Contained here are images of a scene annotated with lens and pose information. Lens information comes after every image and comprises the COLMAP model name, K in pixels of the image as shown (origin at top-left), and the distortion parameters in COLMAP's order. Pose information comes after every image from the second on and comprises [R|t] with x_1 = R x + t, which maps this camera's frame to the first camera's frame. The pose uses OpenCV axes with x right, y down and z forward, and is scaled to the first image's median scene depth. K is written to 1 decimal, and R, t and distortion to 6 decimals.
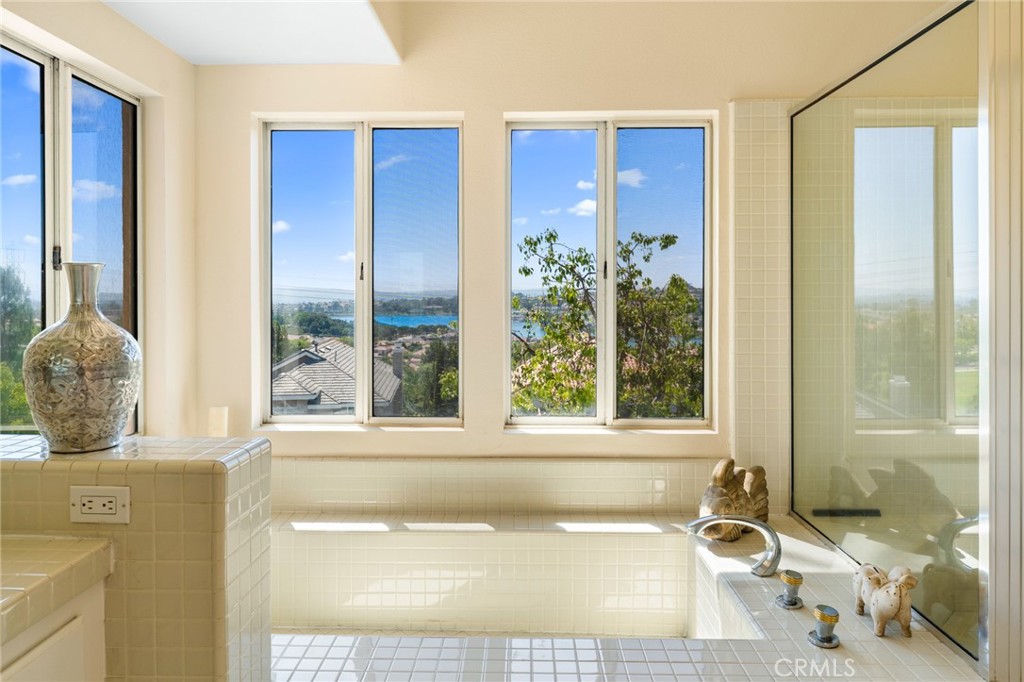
lens RADIAL K [[688.5, 0, 510.5], [0, 688.5, 293.7], [0, 0, 1]] dist [-0.001293, -0.002001]
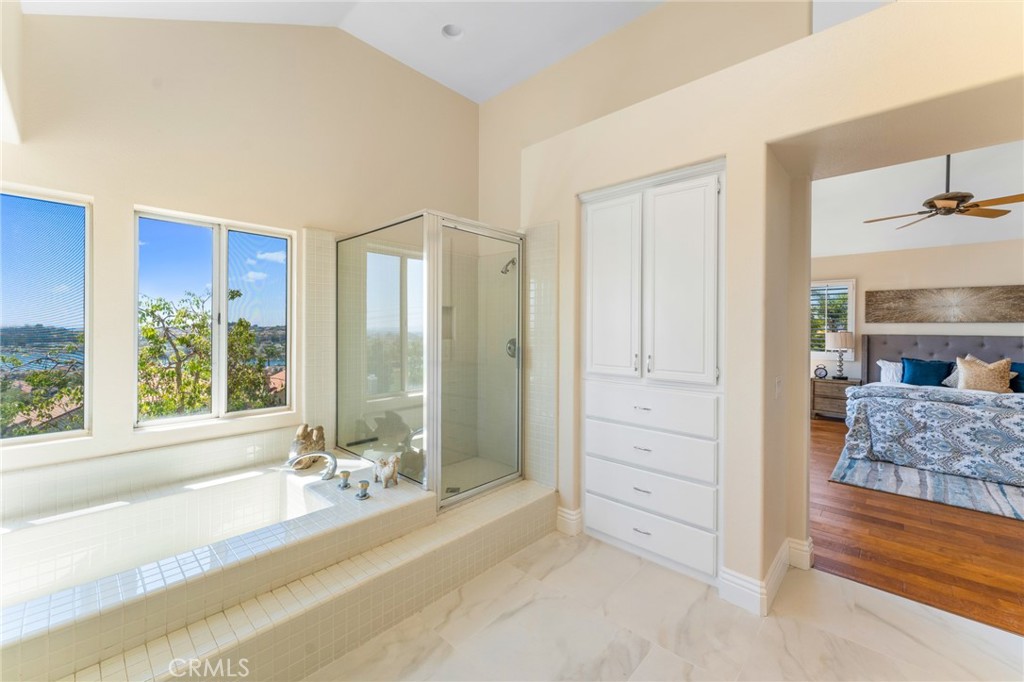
lens RADIAL K [[411.3, 0, 507.4], [0, 411.3, 327.2], [0, 0, 1]] dist [0.001380, 0.000234]
pose [[0.669122, 0.009046, 0.743097, -0.135339], [-0.003852, 0.999955, -0.008705, -0.010962], [-0.743143, 0.002962, 0.669127, -0.133413]]
